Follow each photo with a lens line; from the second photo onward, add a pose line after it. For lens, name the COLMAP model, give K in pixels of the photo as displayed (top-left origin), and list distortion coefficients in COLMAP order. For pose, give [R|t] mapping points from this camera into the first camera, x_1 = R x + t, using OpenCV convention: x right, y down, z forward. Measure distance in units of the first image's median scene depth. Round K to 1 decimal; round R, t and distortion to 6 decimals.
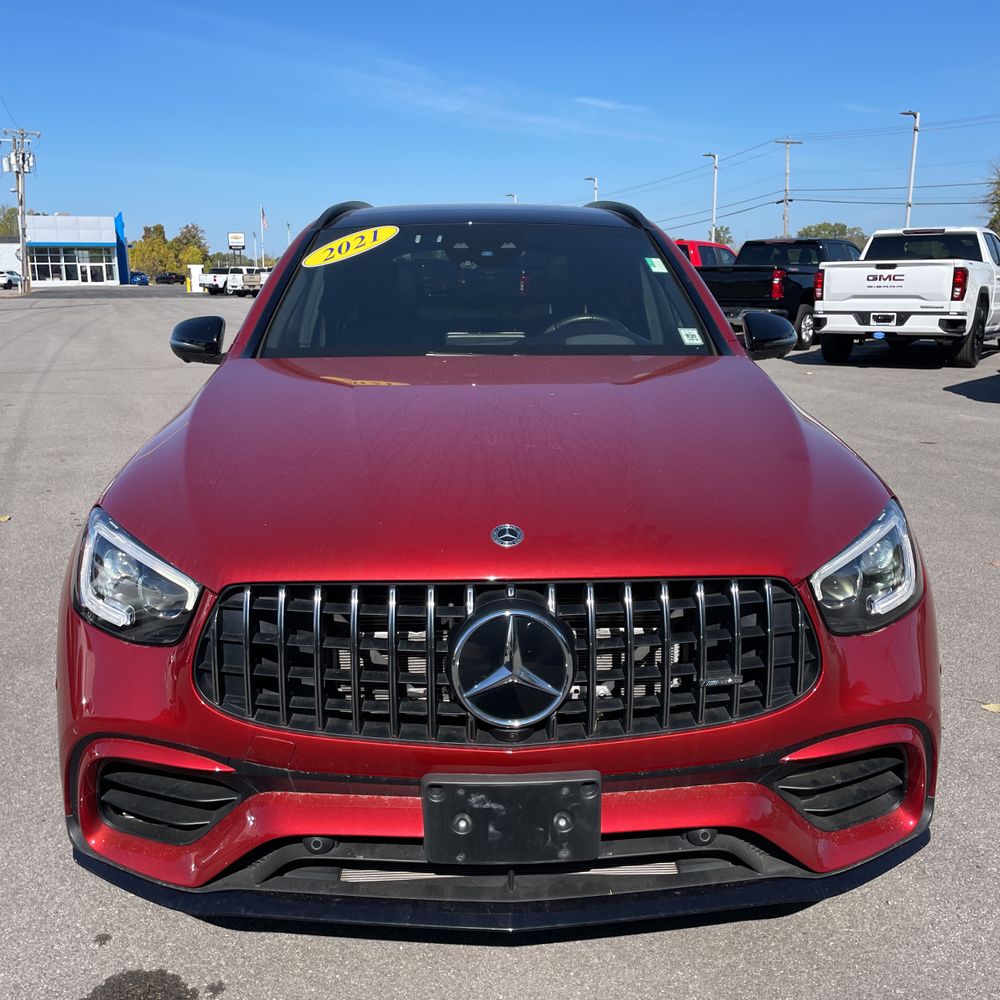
lens RADIAL K [[1017.4, 0, 501.0], [0, 1017.4, 496.9], [0, 0, 1]] dist [0.034240, 0.000000]
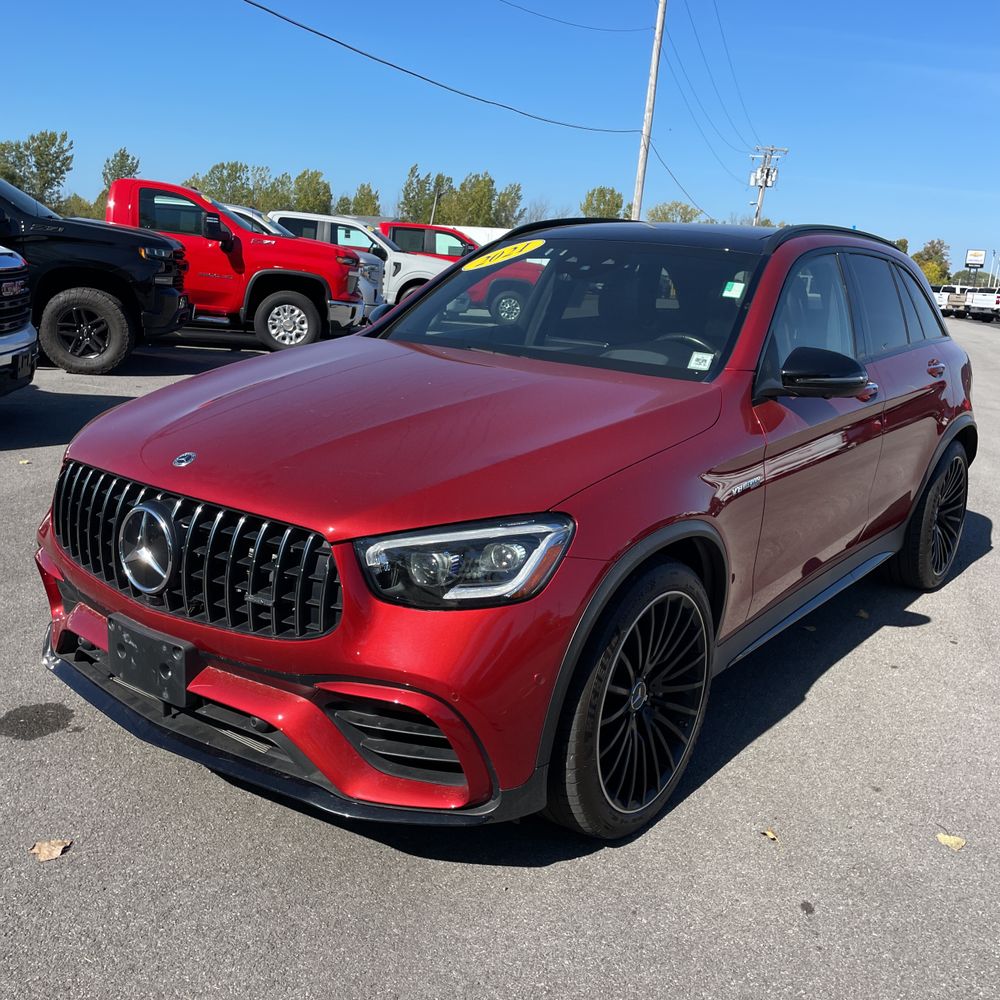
lens RADIAL K [[1017.4, 0, 505.2], [0, 1017.4, 504.5], [0, 0, 1]] dist [0.034240, 0.000000]
pose [[0.775242, 0.198918, -0.599526, 0.553136], [-0.202109, 0.977339, 0.062929, -0.037524], [0.598458, 0.072384, 0.797878, 0.084204]]
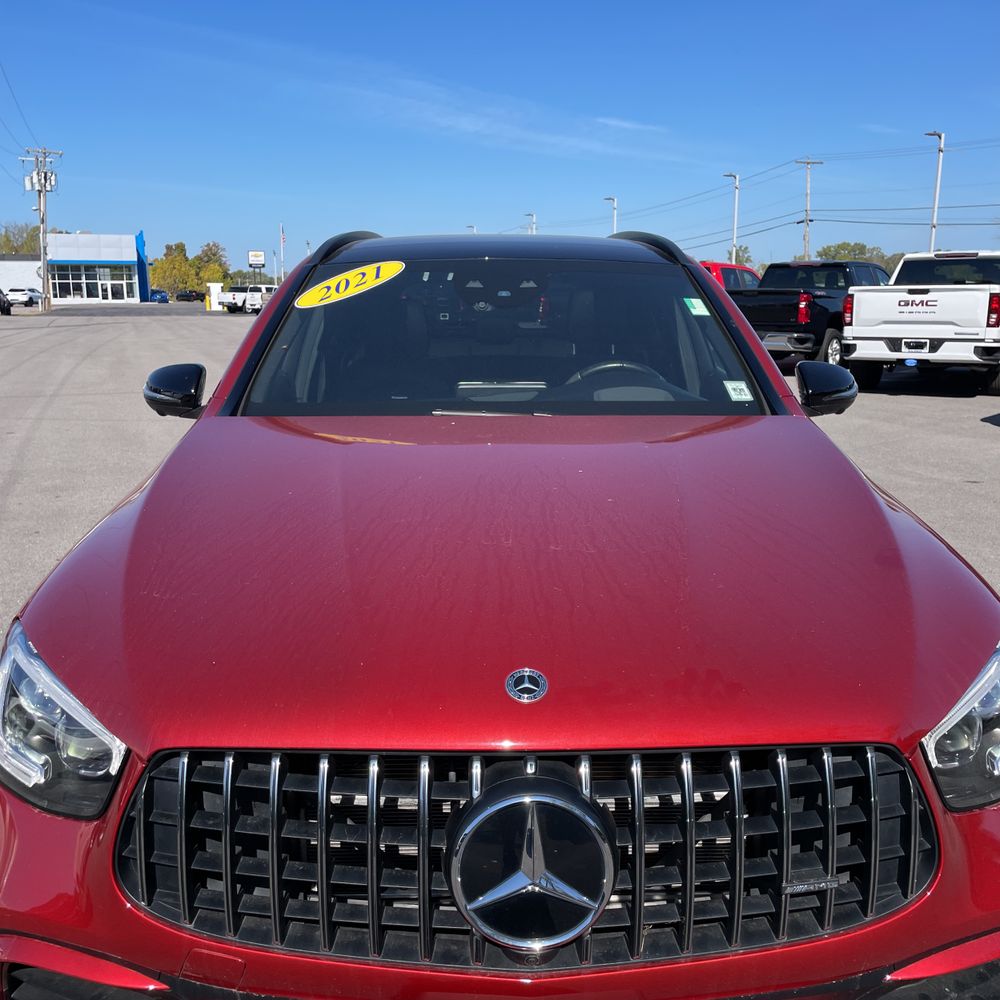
lens RADIAL K [[1017.4, 0, 505.7], [0, 1017.4, 494.8], [0, 0, 1]] dist [0.034240, 0.000000]
pose [[0.999904, 0.005942, -0.012492, -0.000345], [-0.006177, 0.999804, -0.018833, -0.043836], [0.012378, 0.018908, 0.999745, 0.113089]]
